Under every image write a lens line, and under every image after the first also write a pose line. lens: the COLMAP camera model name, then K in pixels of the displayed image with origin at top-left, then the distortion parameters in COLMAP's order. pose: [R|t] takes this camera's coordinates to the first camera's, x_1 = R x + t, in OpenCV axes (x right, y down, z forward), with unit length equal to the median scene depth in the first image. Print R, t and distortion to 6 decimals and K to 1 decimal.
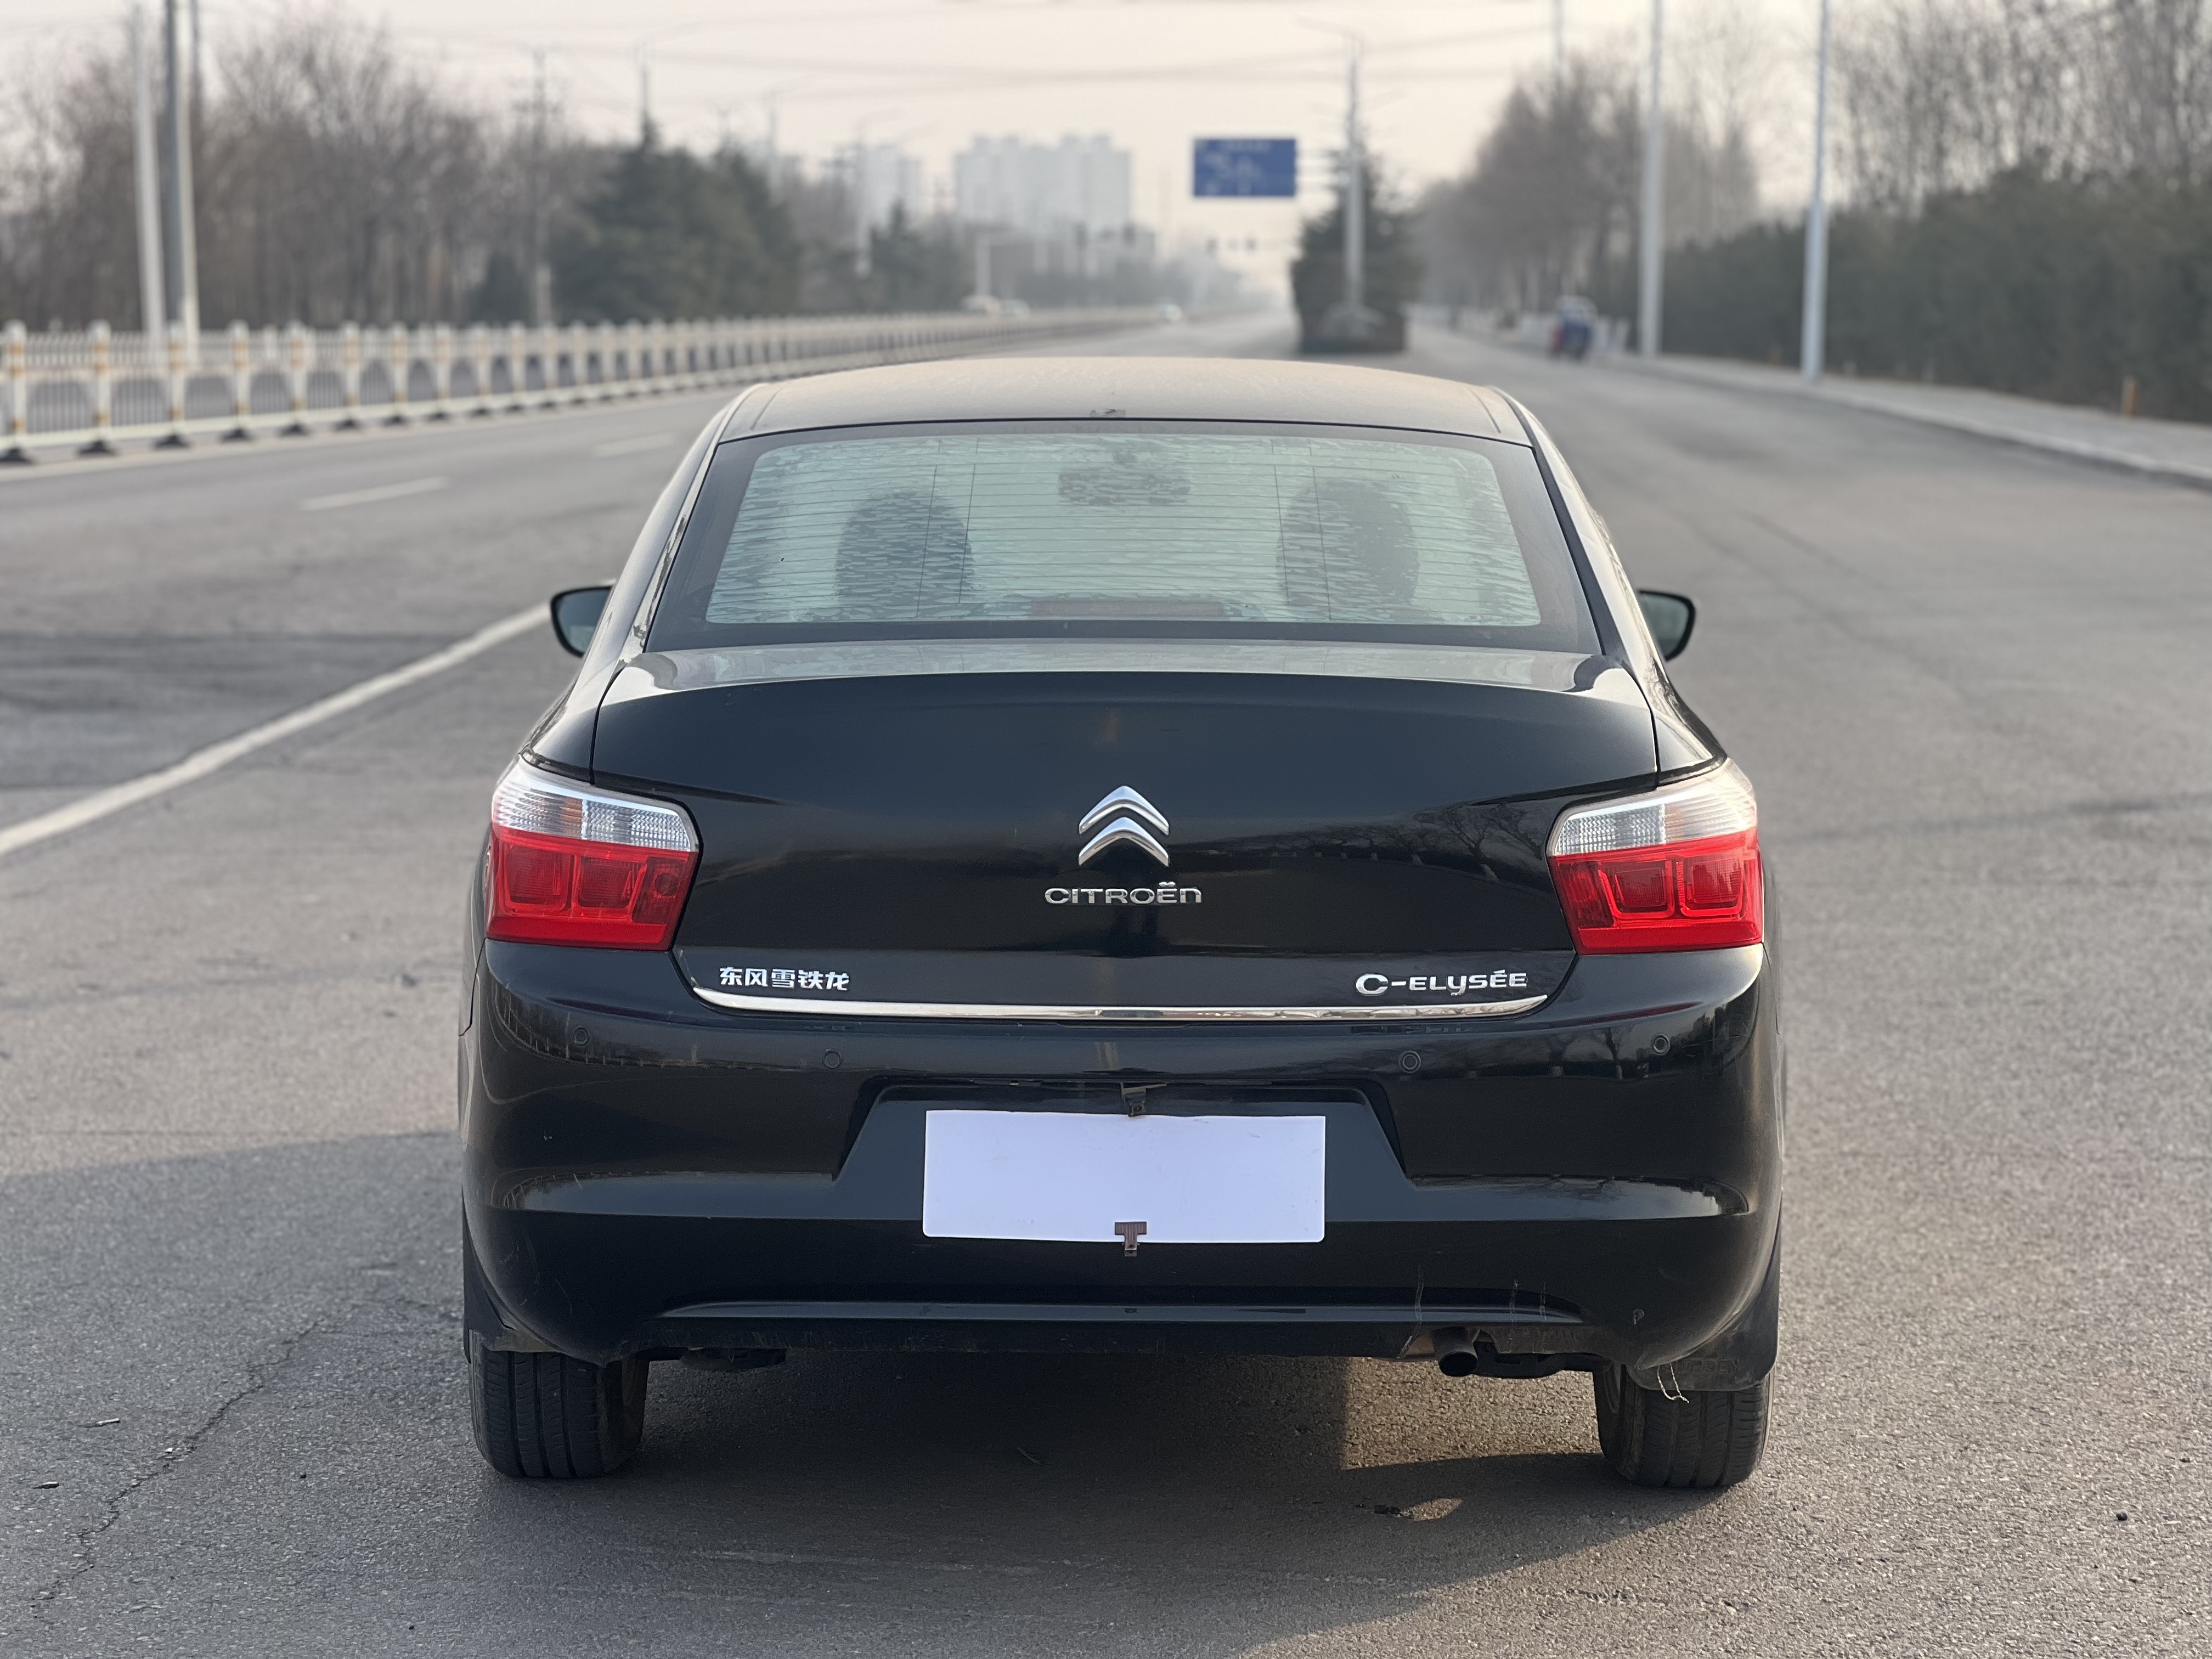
lens RADIAL K [[5162.6, 0, 1106.0], [0, 5162.6, 829.5], [0, 0, 1]] dist [-0.374837, 9.303672]
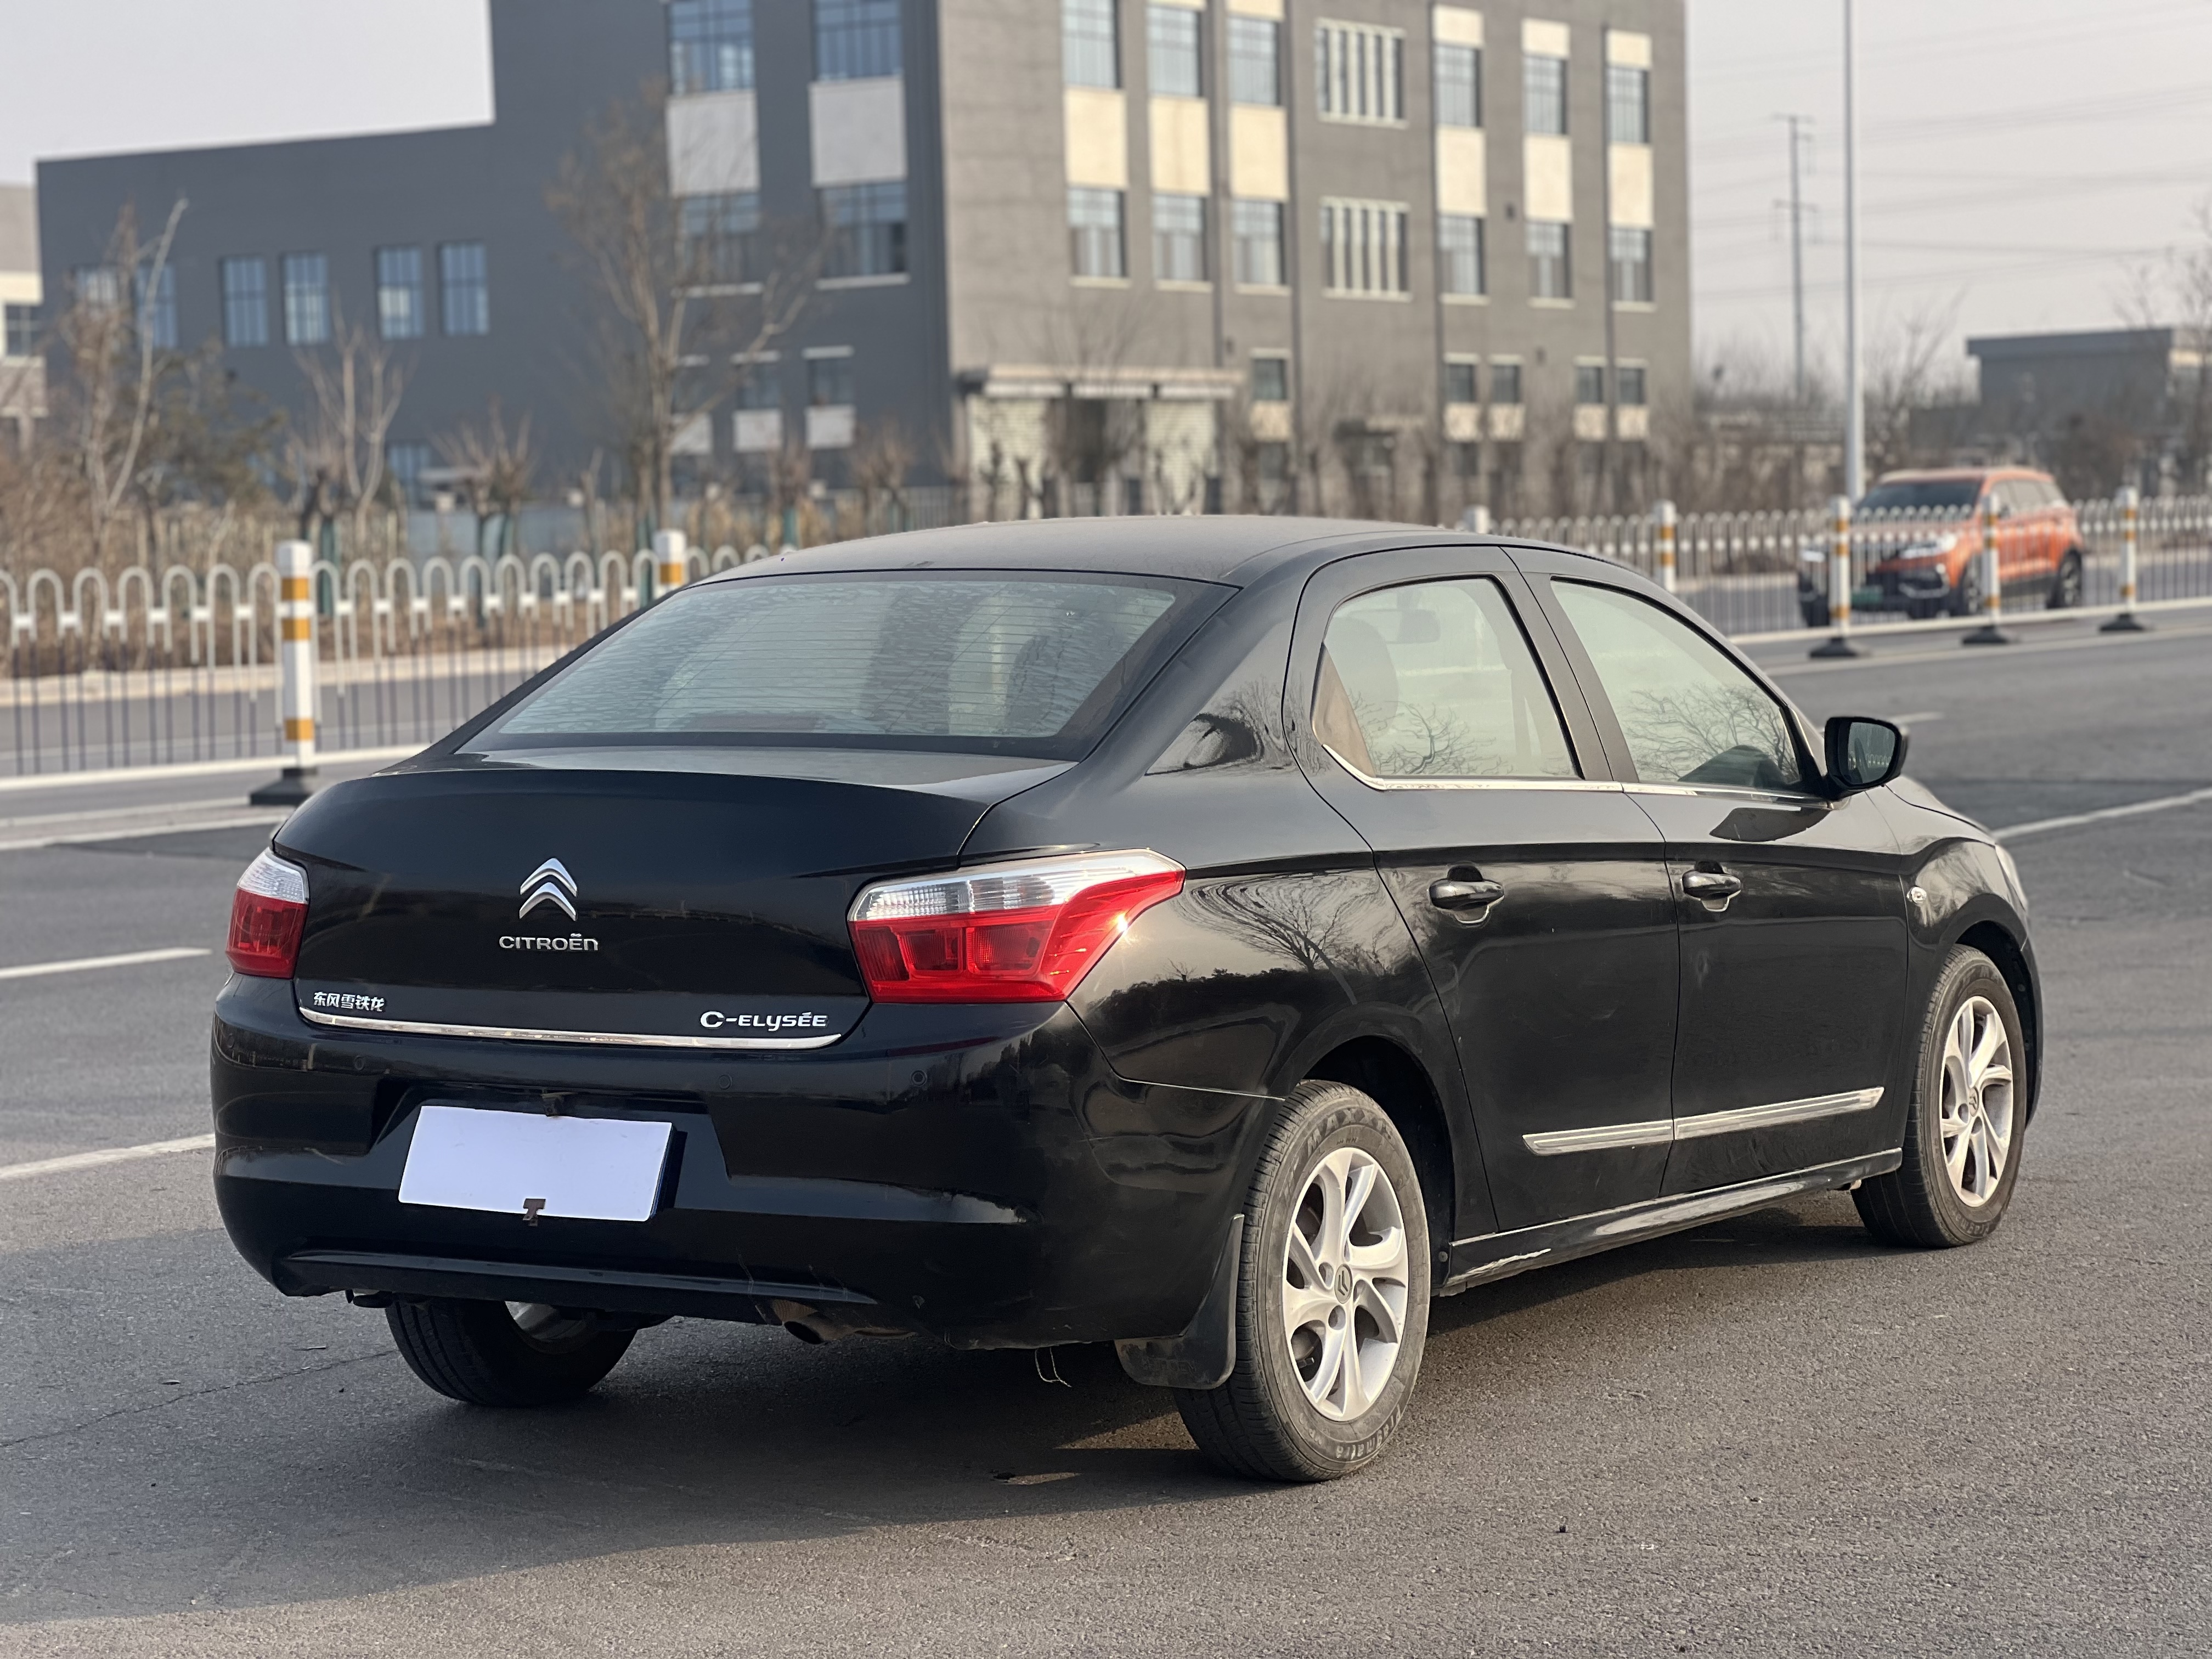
lens RADIAL K [[5162.6, 0, 1106.0], [0, 5162.6, 829.5], [0, 0, 1]] dist [-0.374837, 9.303672]
pose [[0.870408, 0.014781, -0.492109, 0.747953], [-0.029381, 0.999327, -0.021951, 0.008490], [0.491454, 0.033565, 0.870257, -0.042055]]
